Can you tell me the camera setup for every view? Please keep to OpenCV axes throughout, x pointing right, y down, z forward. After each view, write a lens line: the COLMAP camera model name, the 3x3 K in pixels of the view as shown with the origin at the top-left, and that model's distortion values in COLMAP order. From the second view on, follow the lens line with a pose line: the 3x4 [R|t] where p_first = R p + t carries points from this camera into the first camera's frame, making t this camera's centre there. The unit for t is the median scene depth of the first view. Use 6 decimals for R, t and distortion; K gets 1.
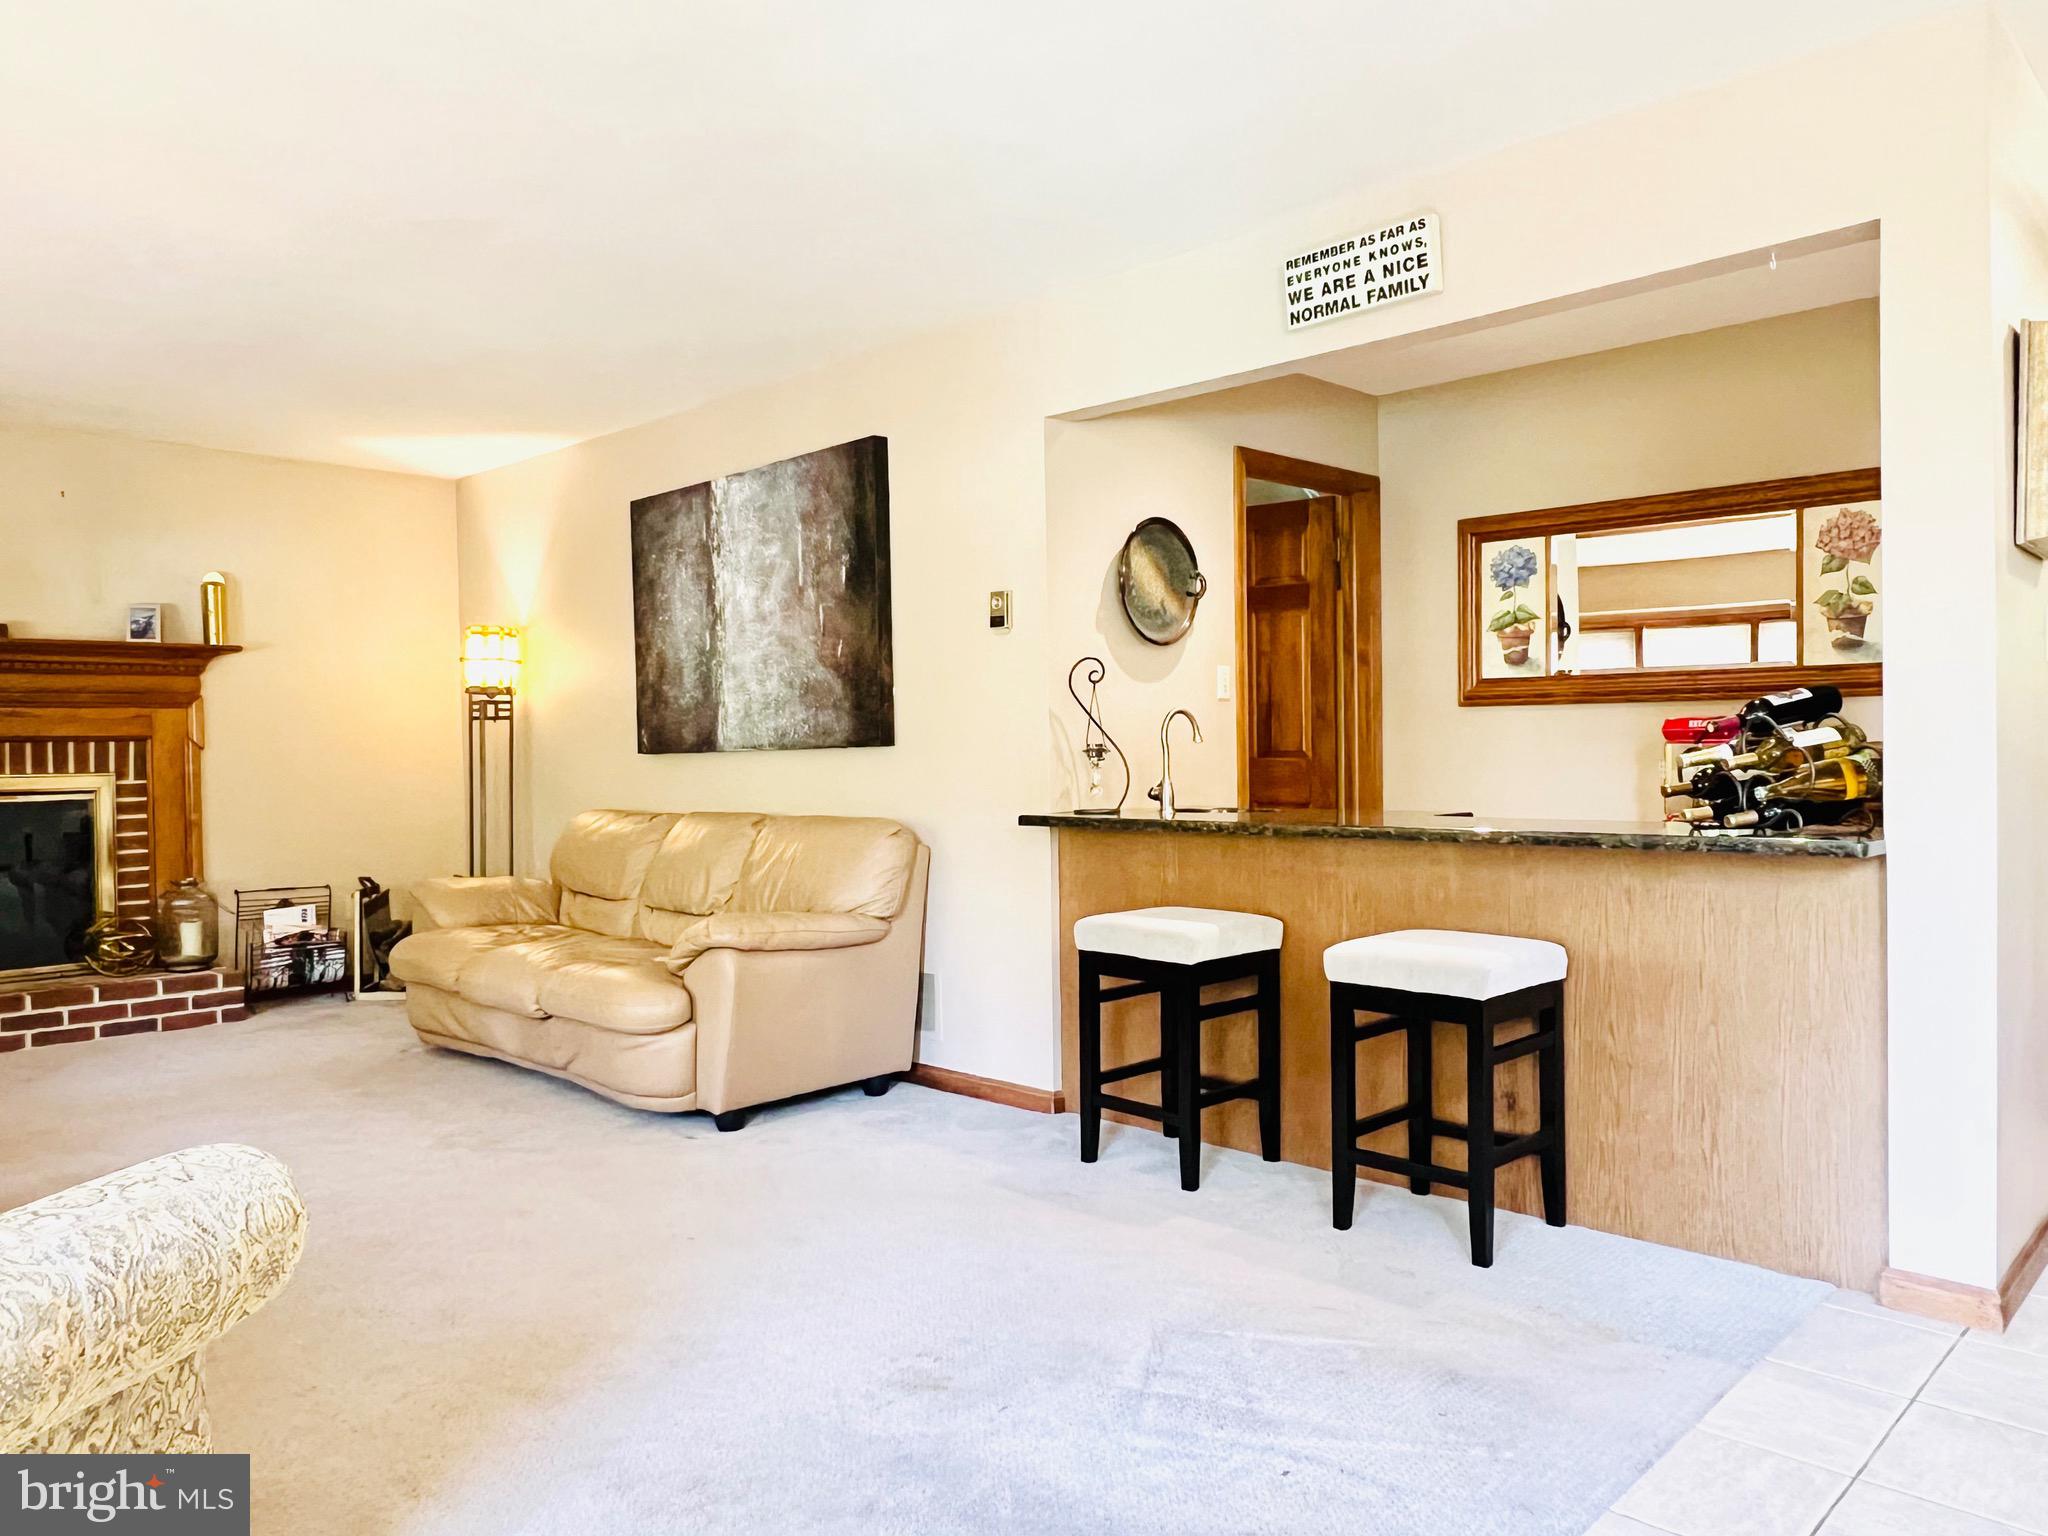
lens RADIAL K [[1417.6, 0, 1014.8], [0, 1417.6, 773.0], [0, 0, 1]] dist [-0.005789, -0.001162]
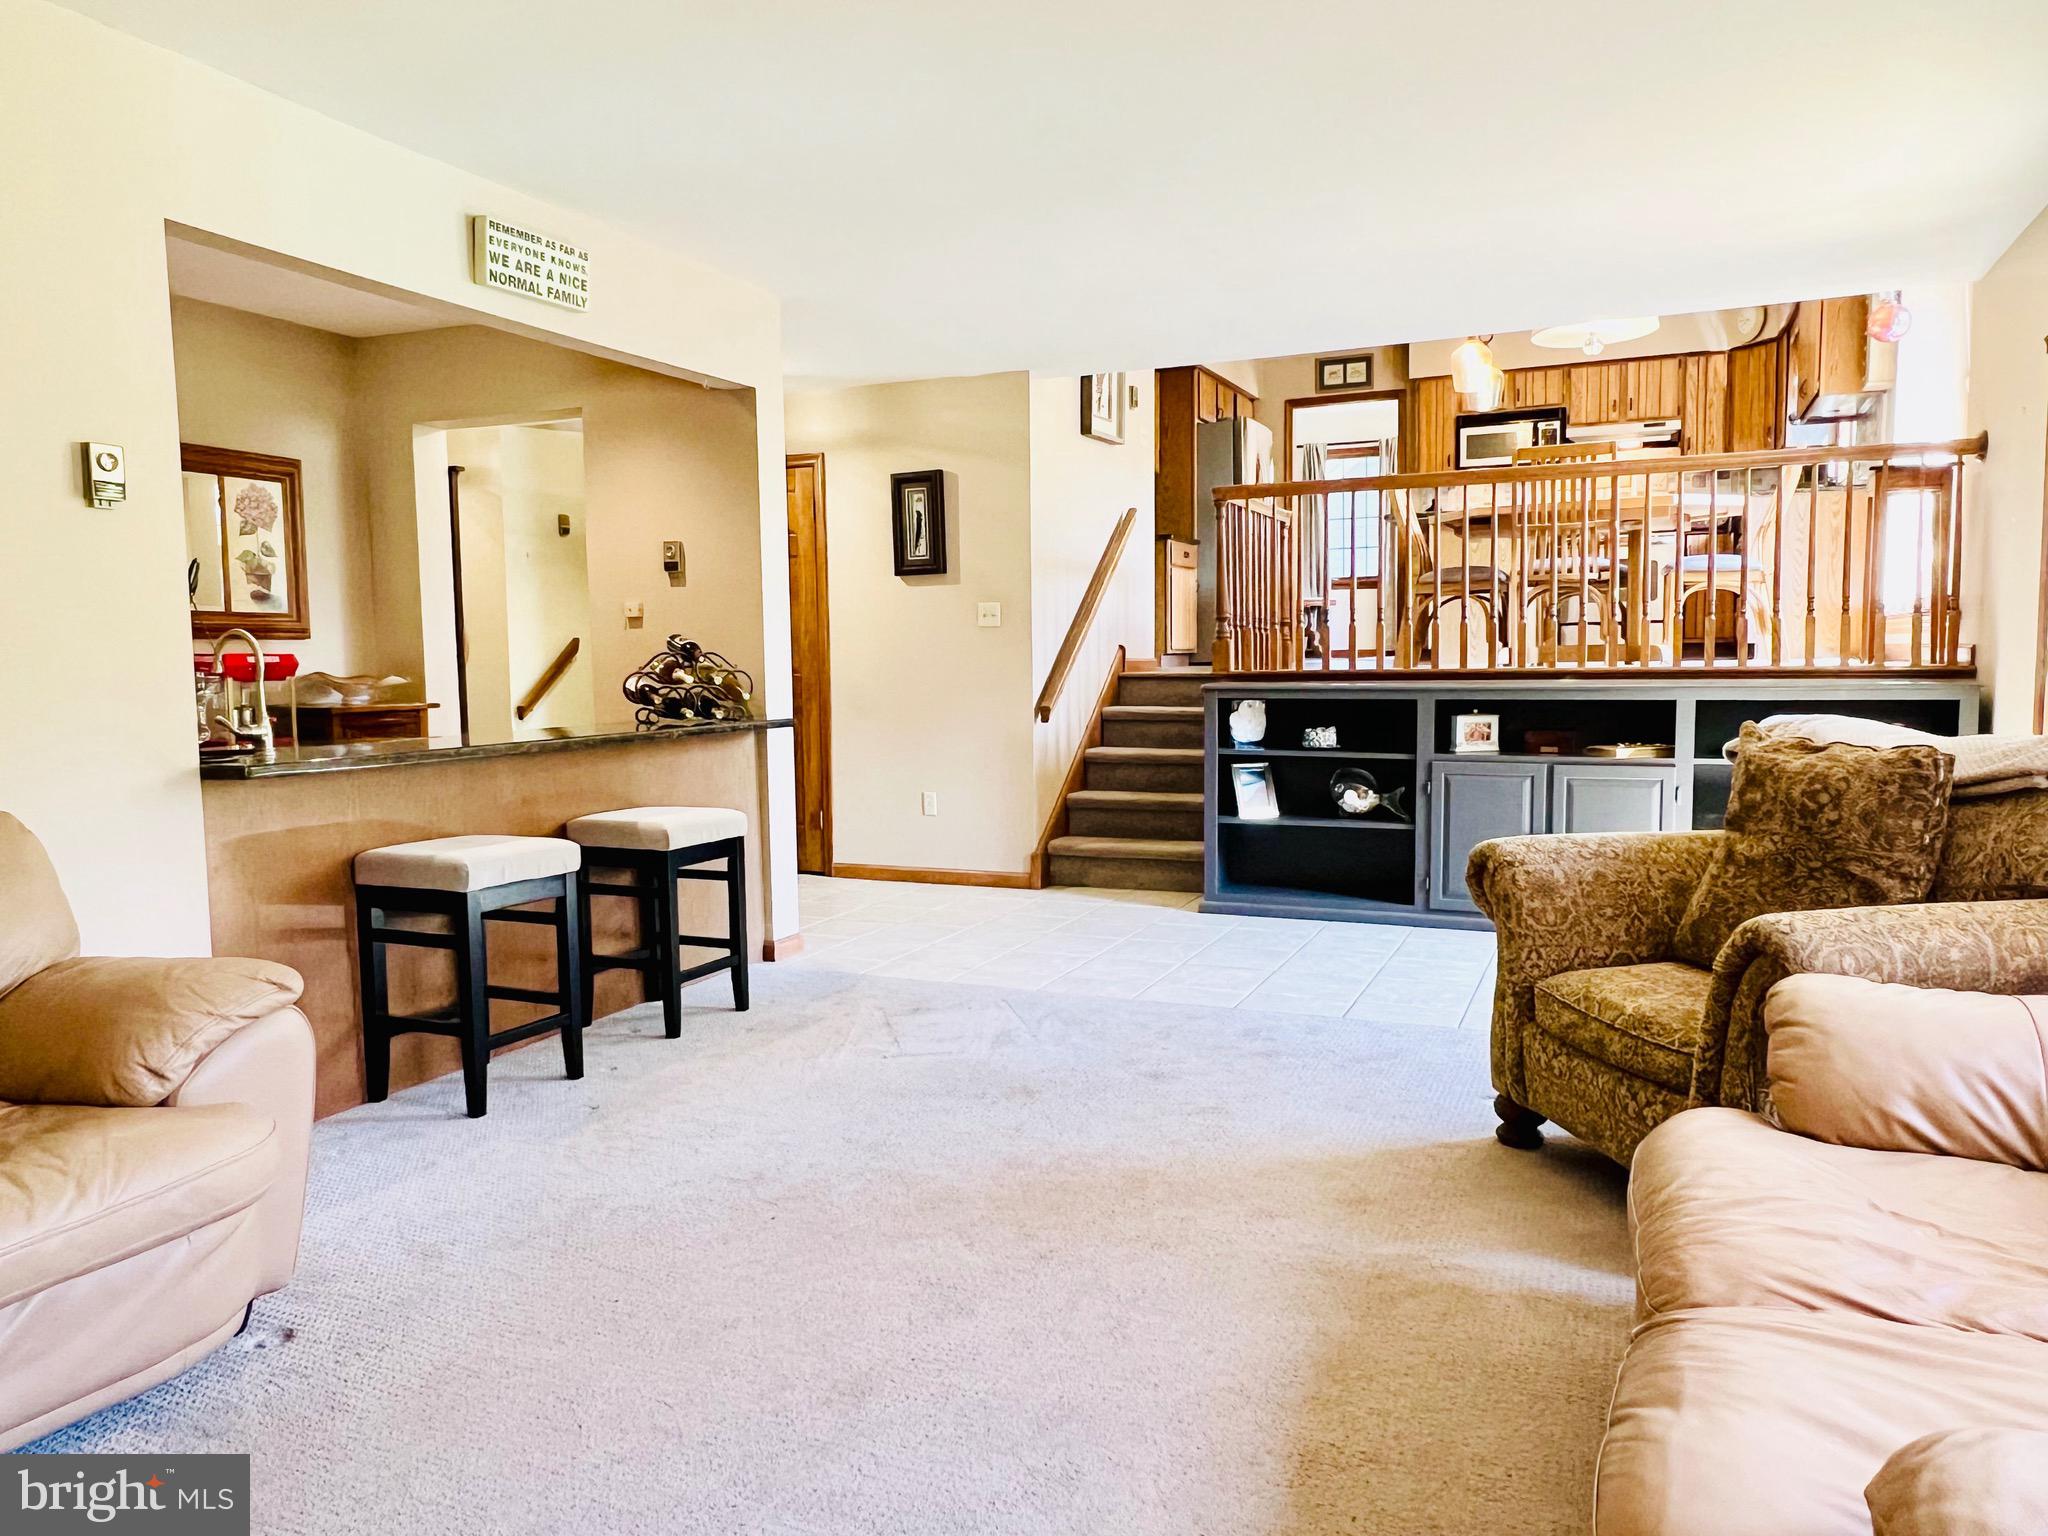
lens RADIAL K [[1408.7, 0, 1024.0], [0, 1408.7, 768.0], [0, 0, 1]] dist [-0.004762, -0.005473]
pose [[-0.353689, -0.054177, 0.933793, -0.939159], [0.037463, 0.996700, 0.072017, -0.007745], [-0.934613, 0.060454, -0.350492, 0.986499]]
